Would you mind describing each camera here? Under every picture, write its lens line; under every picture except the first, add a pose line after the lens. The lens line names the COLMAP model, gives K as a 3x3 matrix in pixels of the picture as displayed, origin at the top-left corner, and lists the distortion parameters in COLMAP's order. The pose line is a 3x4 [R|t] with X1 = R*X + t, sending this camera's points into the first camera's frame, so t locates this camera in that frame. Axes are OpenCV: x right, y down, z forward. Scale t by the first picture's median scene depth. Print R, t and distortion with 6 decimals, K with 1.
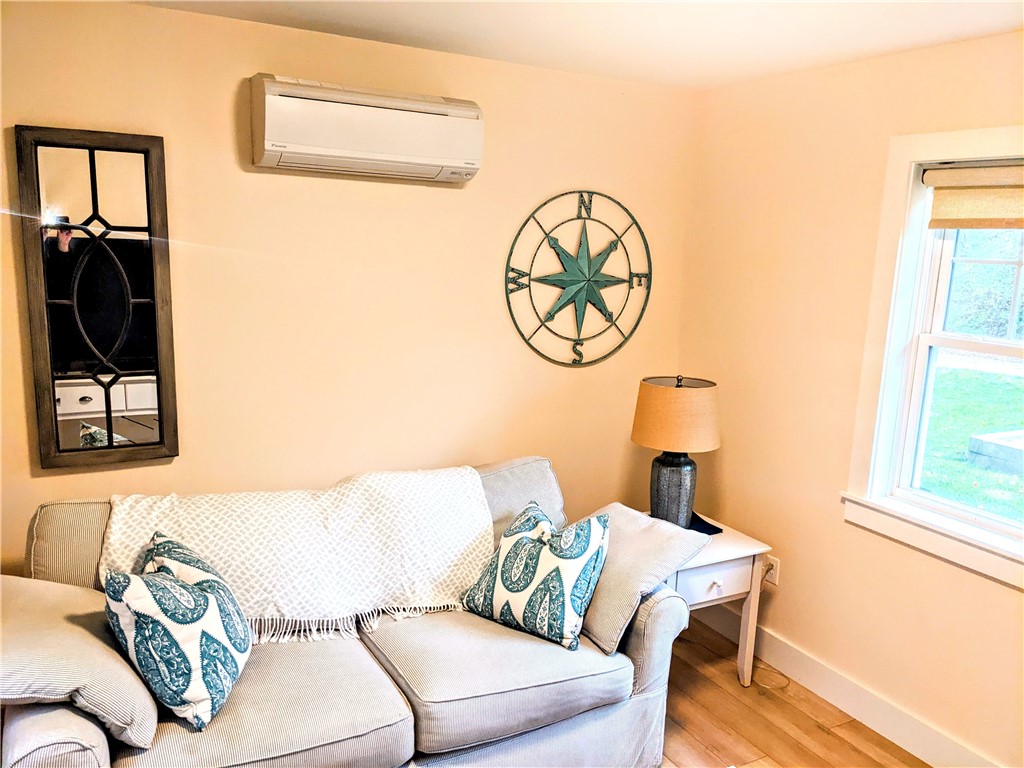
lens RADIAL K [[808.9, 0, 515.0], [0, 808.9, 392.9], [0, 0, 1]] dist [0.028504, -0.044298]
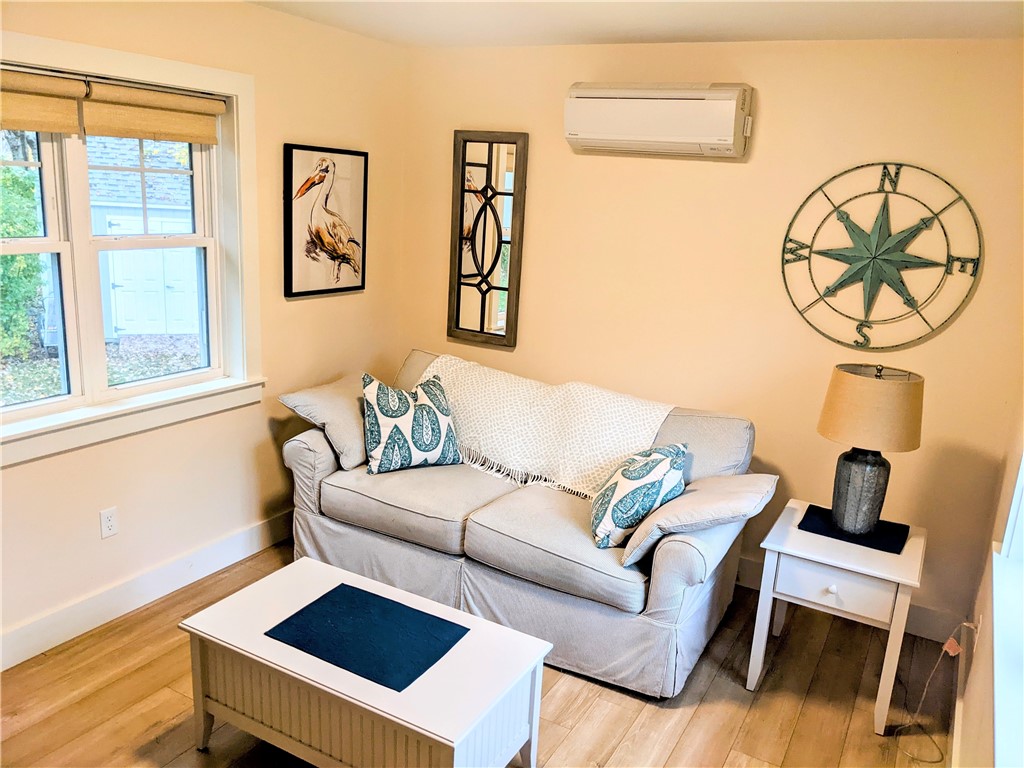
lens RADIAL K [[808.9, 0, 515.0], [0, 808.9, 379.7], [0, 0, 1]] dist [0.028504, -0.044298]
pose [[0.527658, 0.197999, -0.826059, 0.679232], [-0.201964, 0.973812, 0.104407, -0.016402], [0.825098, 0.111743, 0.553829, 0.153481]]
